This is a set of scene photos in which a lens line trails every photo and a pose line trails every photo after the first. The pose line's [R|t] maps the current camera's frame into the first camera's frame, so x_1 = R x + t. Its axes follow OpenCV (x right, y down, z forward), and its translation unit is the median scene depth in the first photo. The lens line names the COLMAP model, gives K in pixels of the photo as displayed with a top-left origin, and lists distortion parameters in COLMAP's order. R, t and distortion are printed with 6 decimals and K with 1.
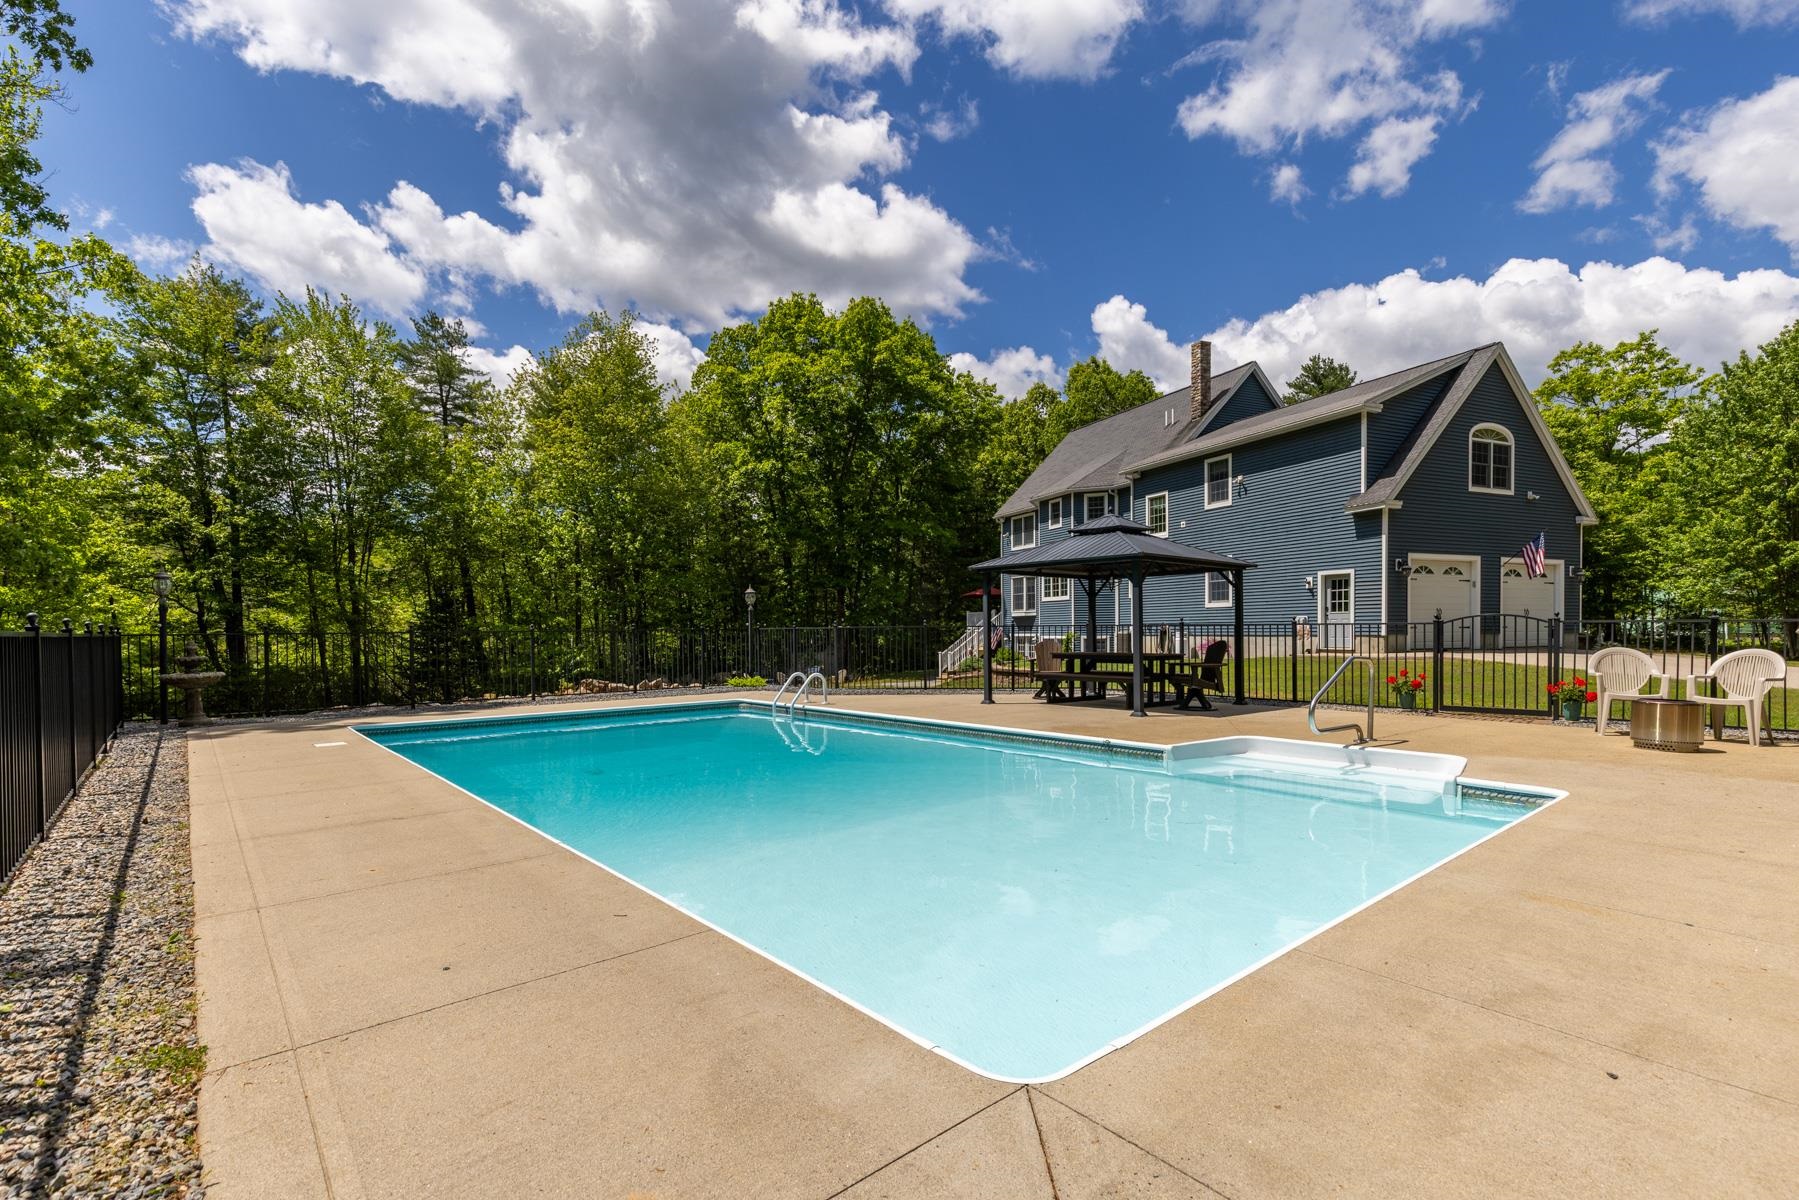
lens RADIAL K [[828.7, 0, 901.3], [0, 828.7, 639.0], [0, 0, 1]] dist [0.003384, -0.000205]
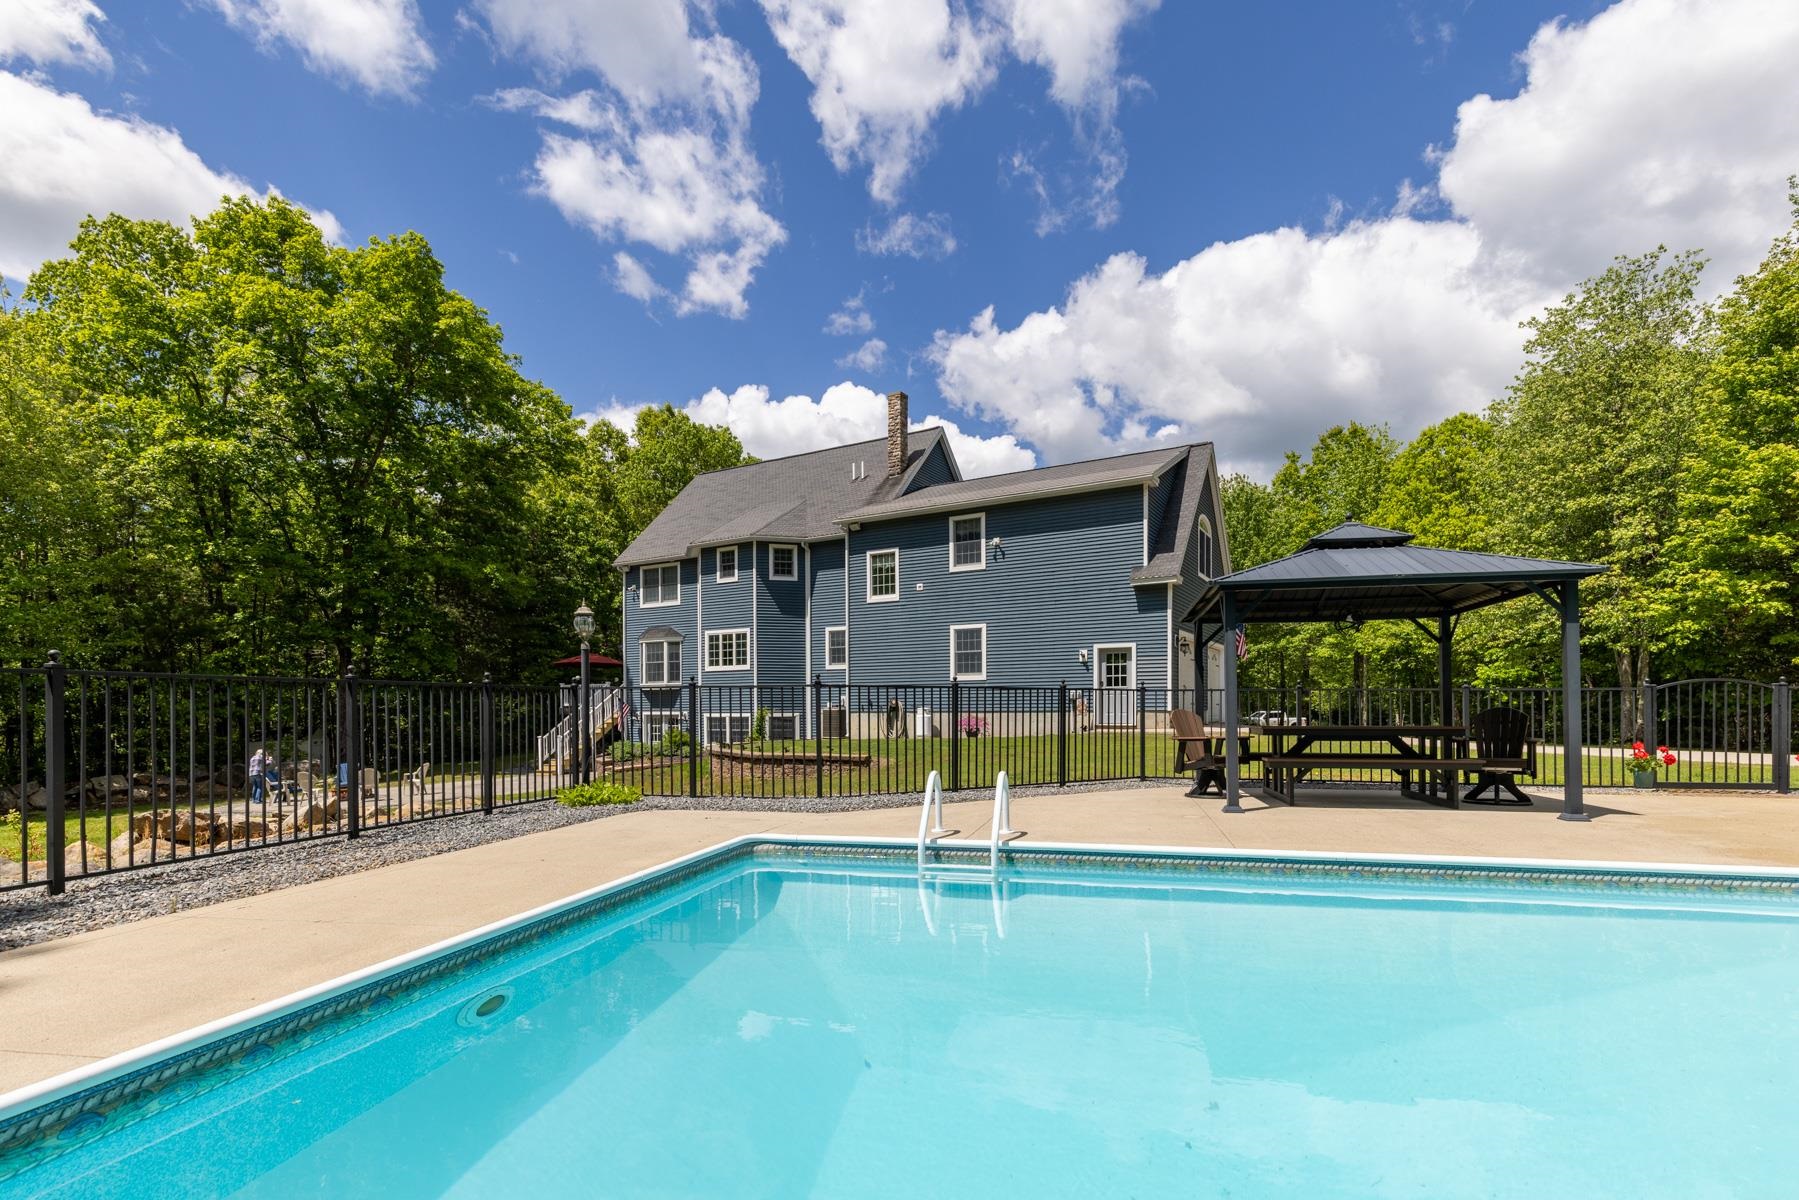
lens RADIAL K [[828.7, 0, 919.2], [0, 828.7, 707.0], [0, 0, 1]] dist [0.003384, -0.000205]
pose [[0.802436, 0.006646, 0.596701, -0.173655], [0.003960, 0.999857, -0.016461, 0.004489], [-0.596725, 0.015572, 0.802295, 0.267847]]
